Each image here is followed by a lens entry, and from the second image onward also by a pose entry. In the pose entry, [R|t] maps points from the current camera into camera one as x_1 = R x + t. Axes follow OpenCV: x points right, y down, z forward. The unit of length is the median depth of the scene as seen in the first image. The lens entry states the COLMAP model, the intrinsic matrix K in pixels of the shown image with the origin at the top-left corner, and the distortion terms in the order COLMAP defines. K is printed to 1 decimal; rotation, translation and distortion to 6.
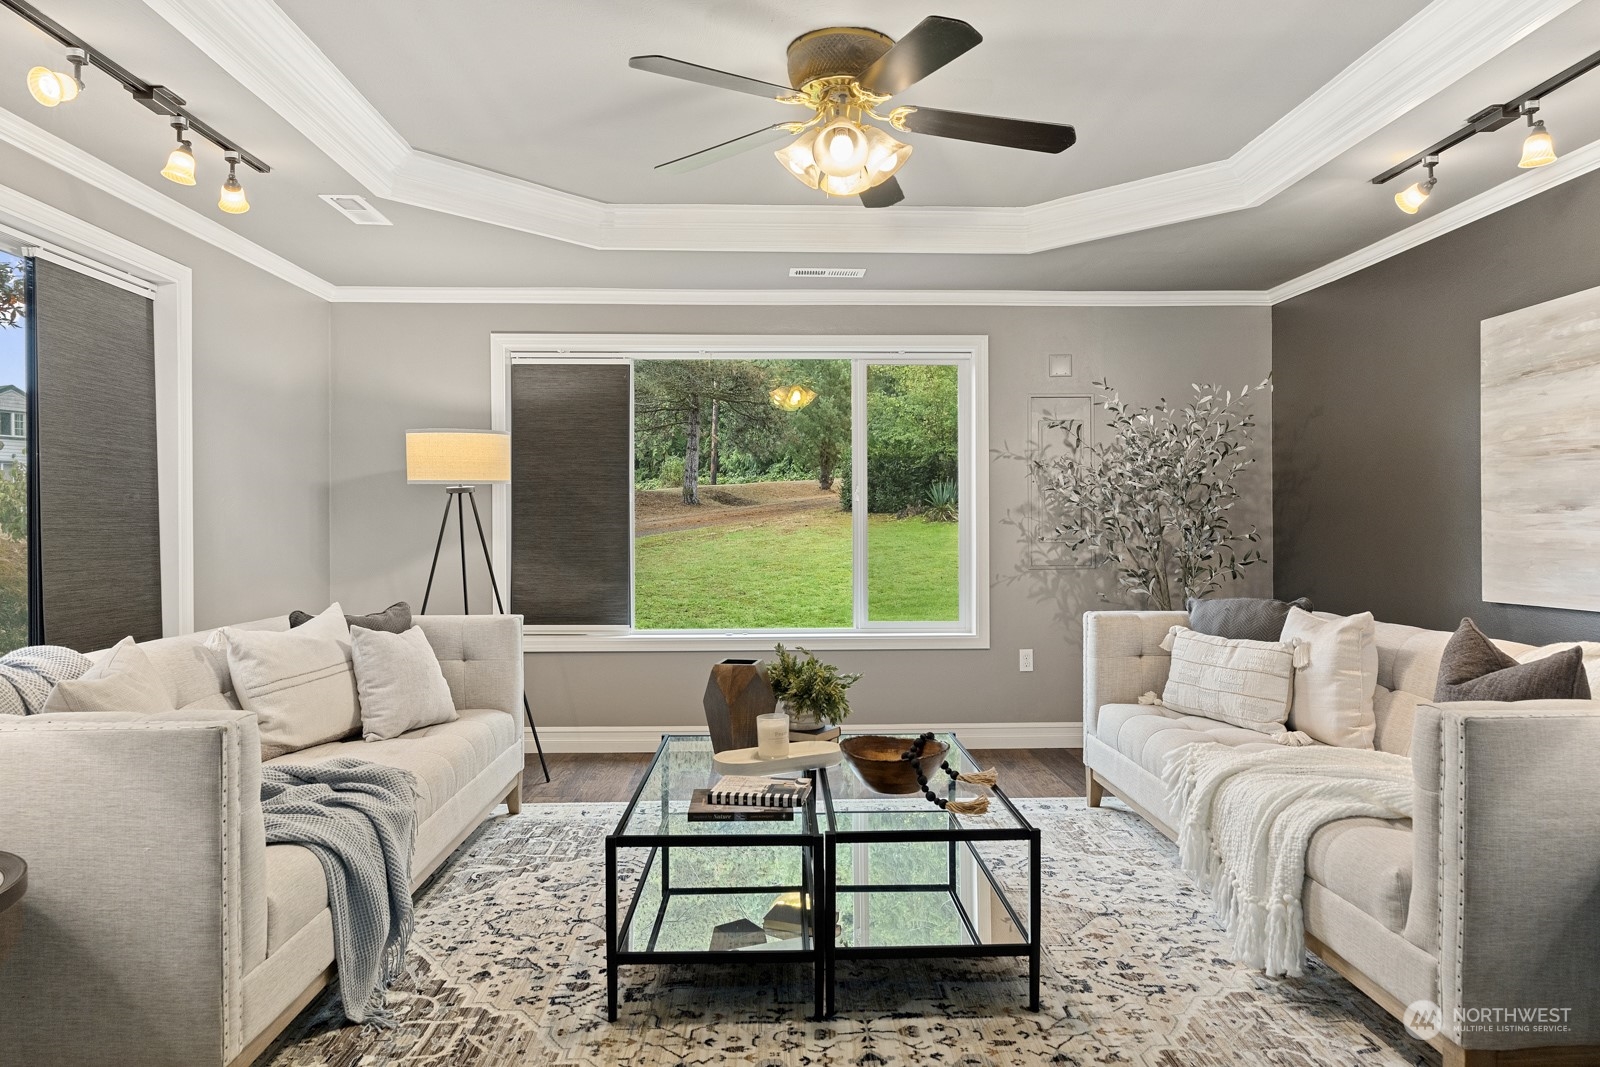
lens RADIAL K [[992.8, 0, 800.2], [0, 992.8, 543.2], [0, 0, 1]] dist [-0.002078, 0.000821]
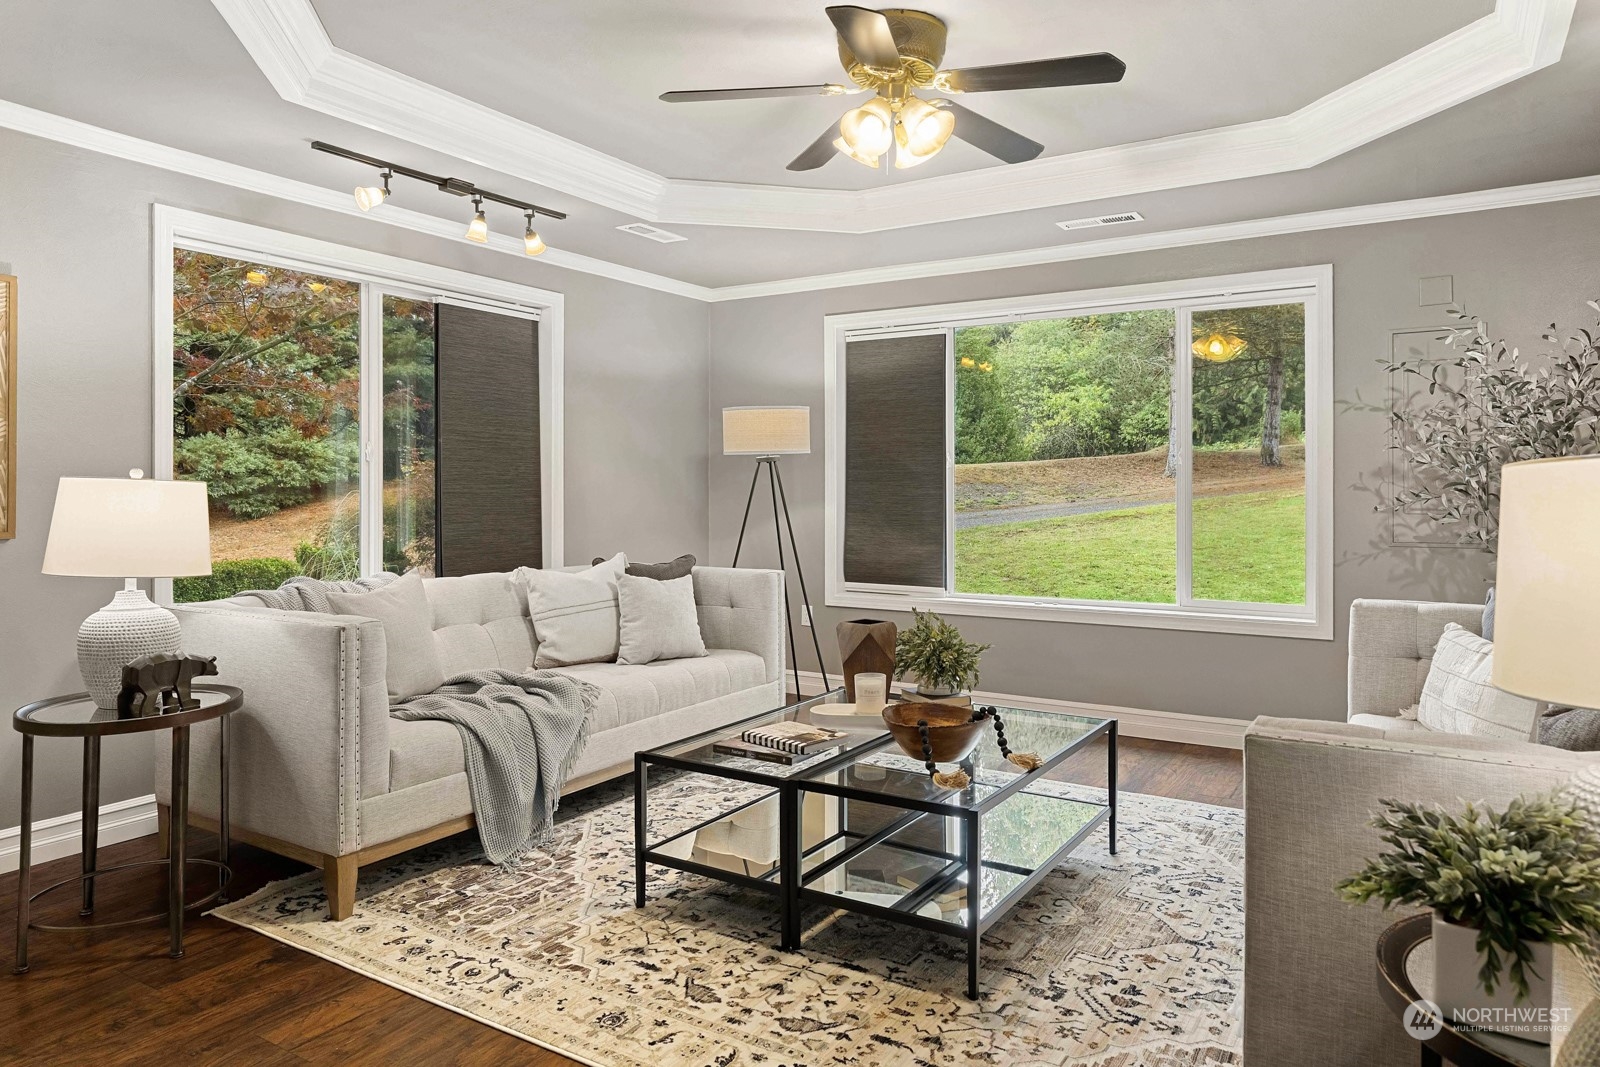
lens RADIAL K [[1031.6, 0, 801.8], [0, 1031.6, 504.4], [0, 0, 1]] dist [-0.002090, -0.000122]
pose [[0.829176, 0.010381, -0.558892, 0.477352], [-0.011975, 0.999928, 0.000807, -0.004610], [0.558860, 0.006023, 0.829240, 0.055720]]
